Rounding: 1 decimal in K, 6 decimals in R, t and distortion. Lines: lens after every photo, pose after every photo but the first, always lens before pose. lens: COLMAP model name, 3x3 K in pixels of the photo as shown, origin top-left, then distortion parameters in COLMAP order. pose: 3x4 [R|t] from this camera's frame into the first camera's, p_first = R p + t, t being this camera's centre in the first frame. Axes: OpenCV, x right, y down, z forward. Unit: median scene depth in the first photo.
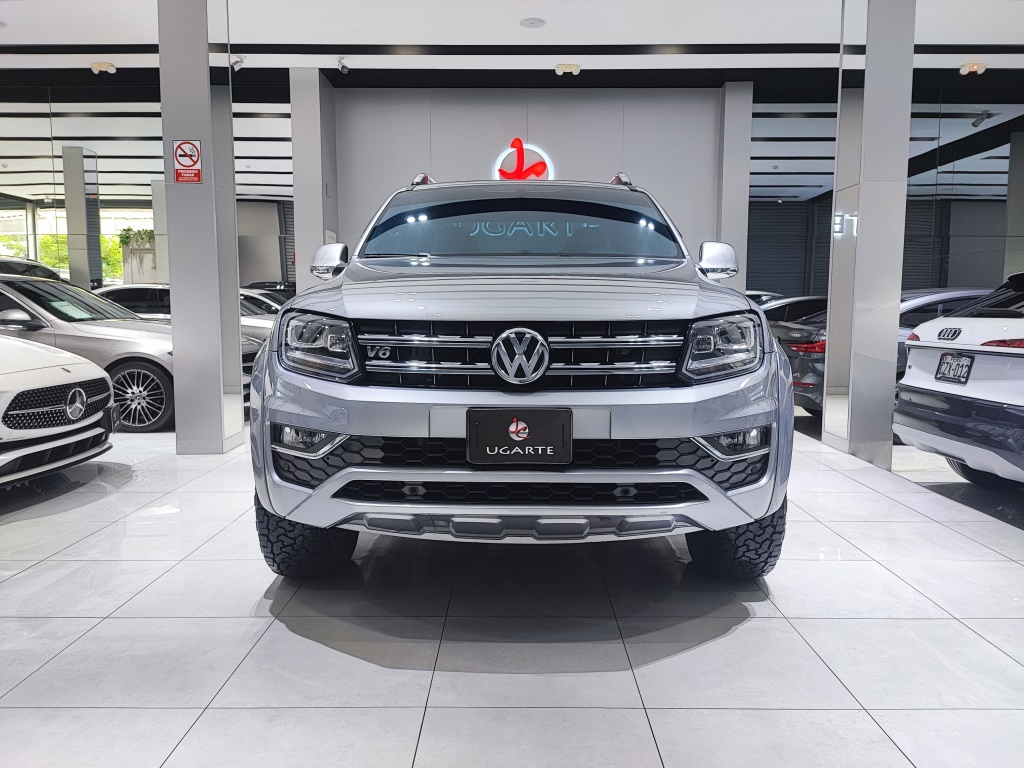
lens RADIAL K [[756.7, 0, 513.3], [0, 756.7, 376.2], [0, 0, 1]] dist [0.037141, 0.000170]
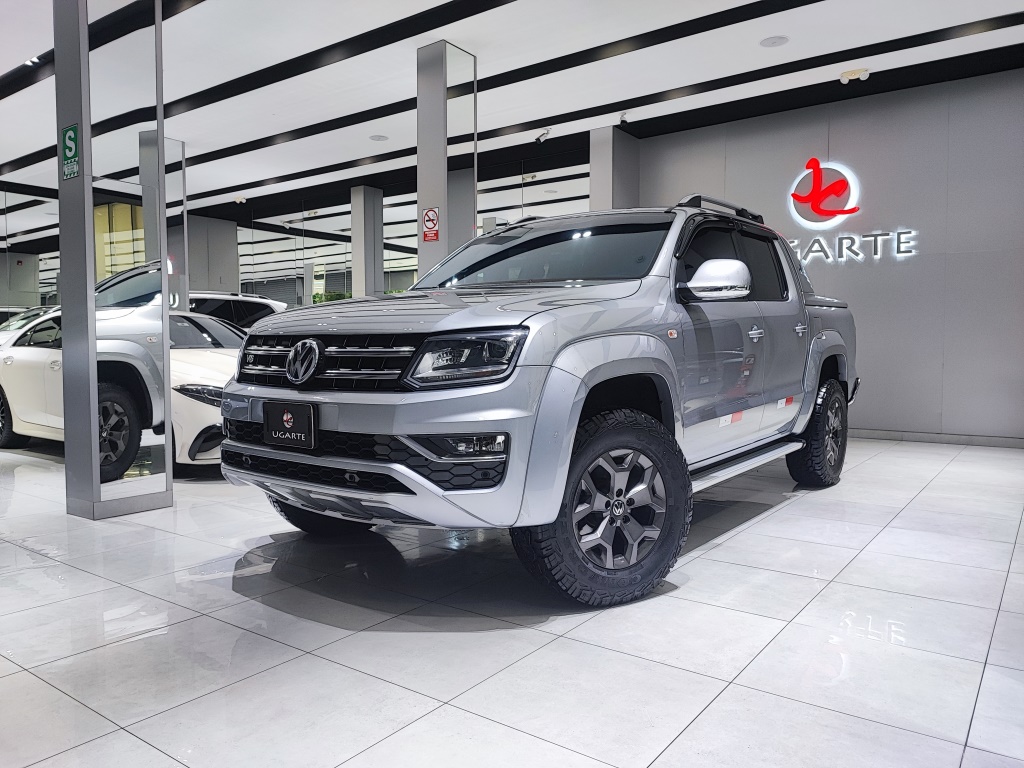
lens RADIAL K [[746.4, 0, 512.0], [0, 746.4, 384.0], [0, 0, 1]] dist [0.027447, -0.001787]
pose [[0.804091, 0.028173, -0.593838, 0.981255], [-0.052874, 0.998307, -0.024233, 0.020597], [0.592150, 0.050885, 0.804220, 0.190545]]
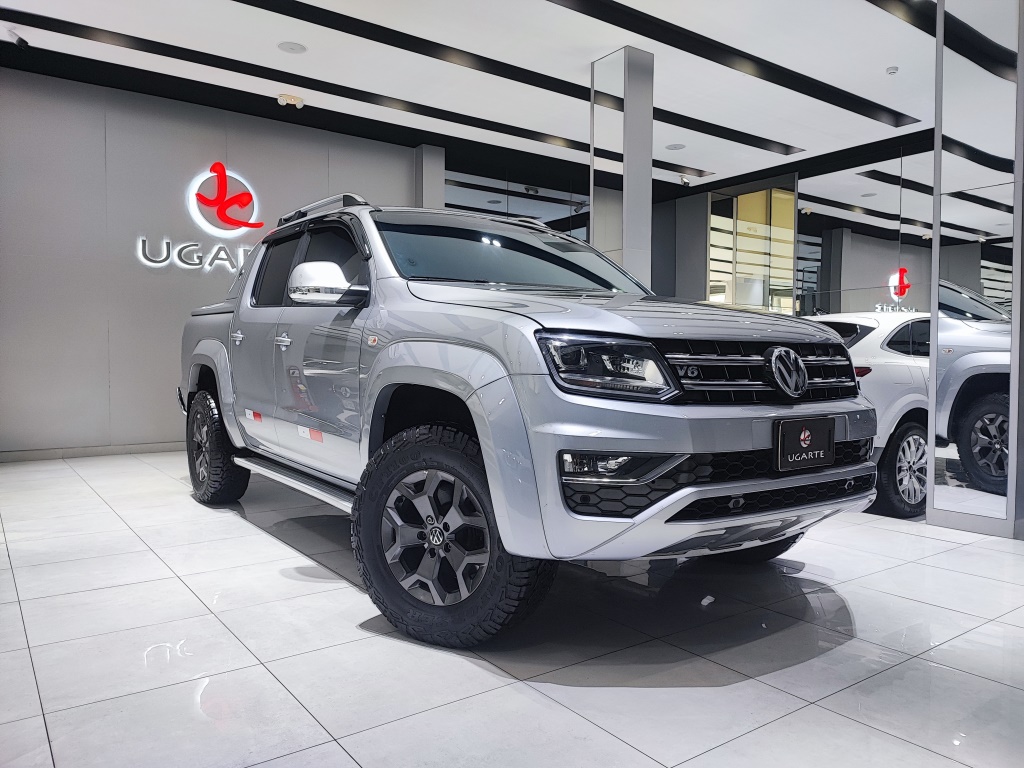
lens RADIAL K [[756.7, 0, 513.3], [0, 756.7, 376.2], [0, 0, 1]] dist [0.037141, 0.000170]
pose [[0.805456, -0.010716, 0.592558, -0.936747], [0.051485, 0.997322, -0.051948, 0.015230], [-0.590414, 0.072349, 0.803851, 0.316334]]
